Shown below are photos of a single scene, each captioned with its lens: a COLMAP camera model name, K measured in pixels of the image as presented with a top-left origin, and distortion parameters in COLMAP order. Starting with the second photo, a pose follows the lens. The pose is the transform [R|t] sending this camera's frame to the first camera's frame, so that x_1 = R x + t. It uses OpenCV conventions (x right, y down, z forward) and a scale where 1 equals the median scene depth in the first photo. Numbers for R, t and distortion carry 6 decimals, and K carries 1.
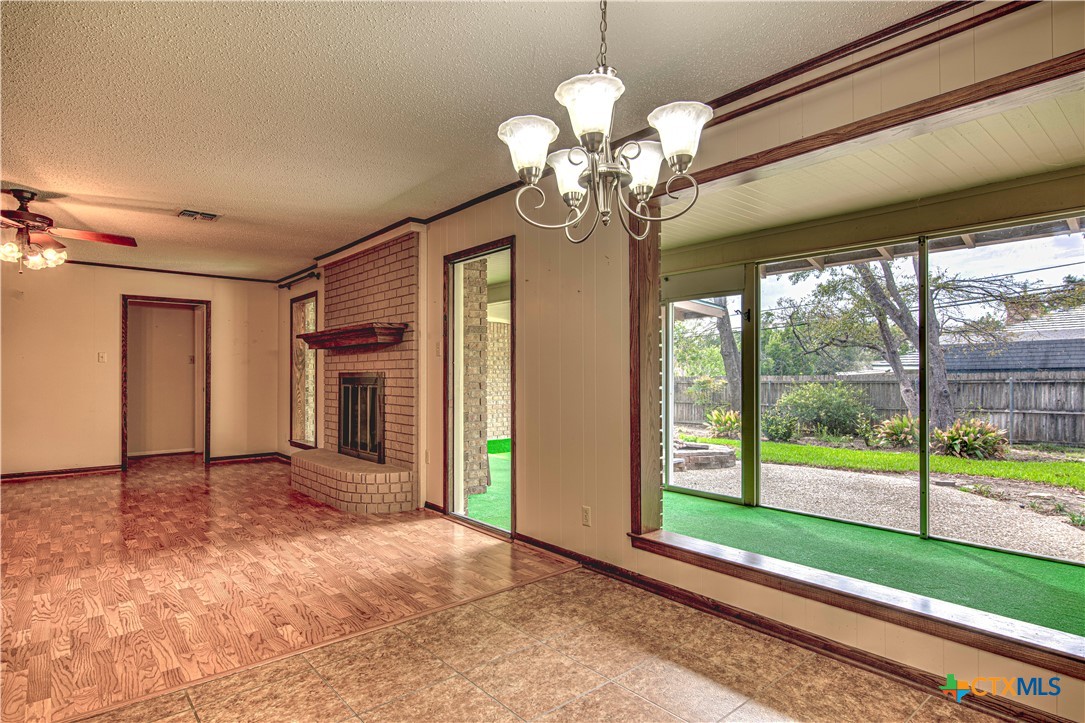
lens RADIAL K [[572.4, 0, 544.9], [0, 572.4, 365.1], [0, 0, 1]] dist [-0.003156, -0.000336]
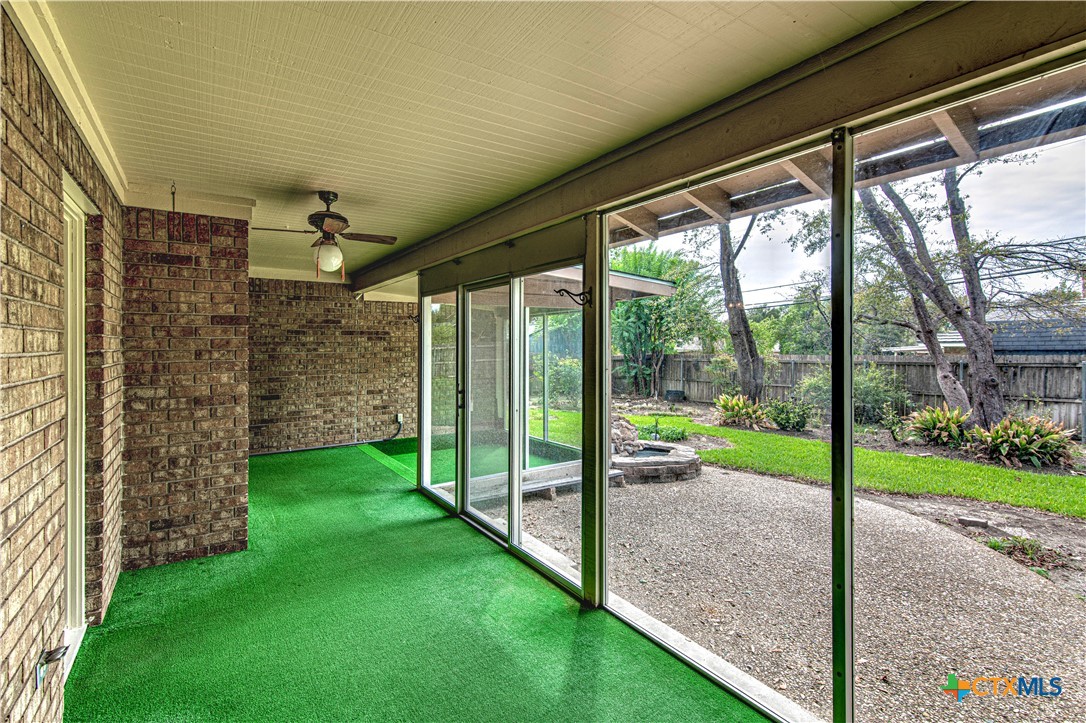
lens RADIAL K [[514.2, 0, 557.6], [0, 514.2, 343.0], [0, 0, 1]] dist [0.001840, 0.006514]
pose [[0.993342, -0.001063, -0.115200, 0.156256], [0.002578, 0.999912, 0.013000, -0.018293], [0.115176, -0.013210, 0.993257, 0.178394]]
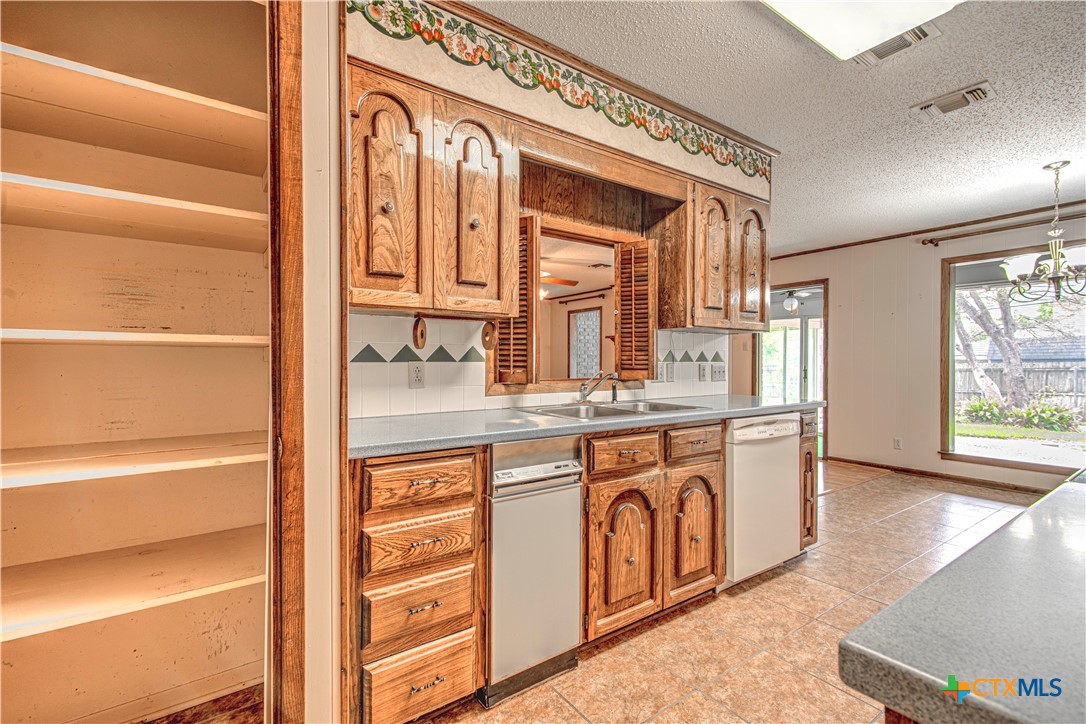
lens RADIAL K [[476.7, 0, 543.0], [0, 476.7, 362.0], [0, 0, 1]] dist [-0.000046, -0.000283]
pose [[0.993519, 0.003153, -0.113625, -0.198788], [-0.001436, 0.999884, 0.015189, -0.000702], [0.113660, -0.014928, 0.993408, -0.132232]]
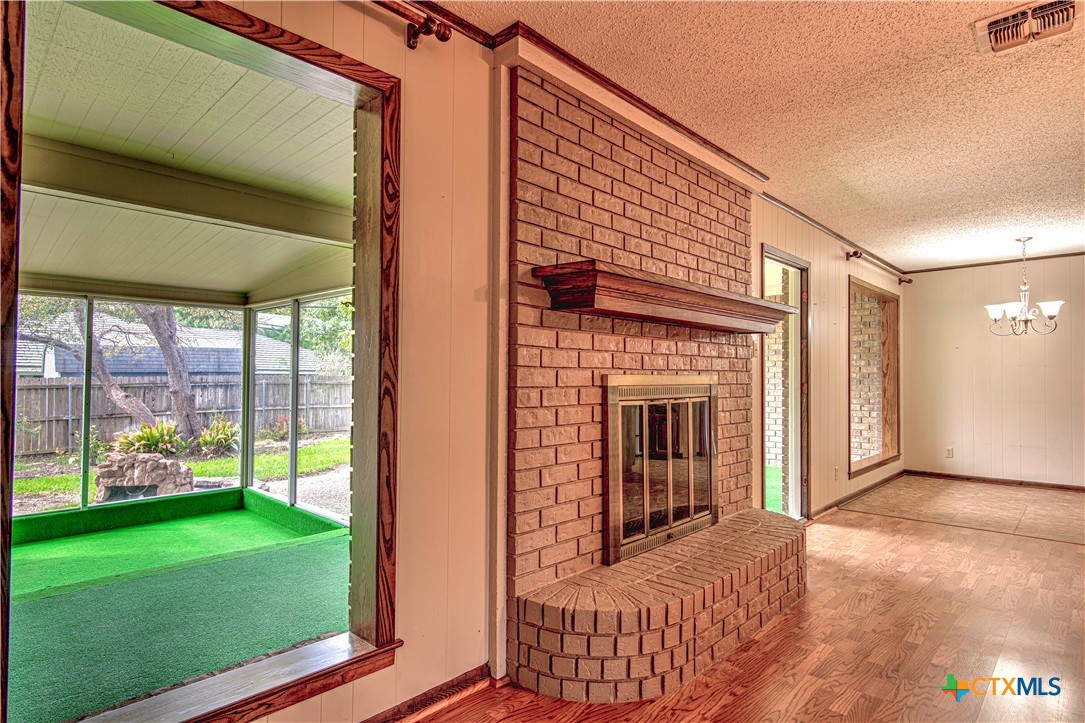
lens RADIAL K [[572.4, 0, 544.9], [0, 572.4, 365.1], [0, 0, 1]] dist [-0.003156, -0.000336]
pose [[-0.085892, 0.023423, 0.996029, -0.325056], [-0.018225, 0.999519, -0.025077, 0.007321], [-0.996138, -0.020307, -0.085423, 0.452354]]
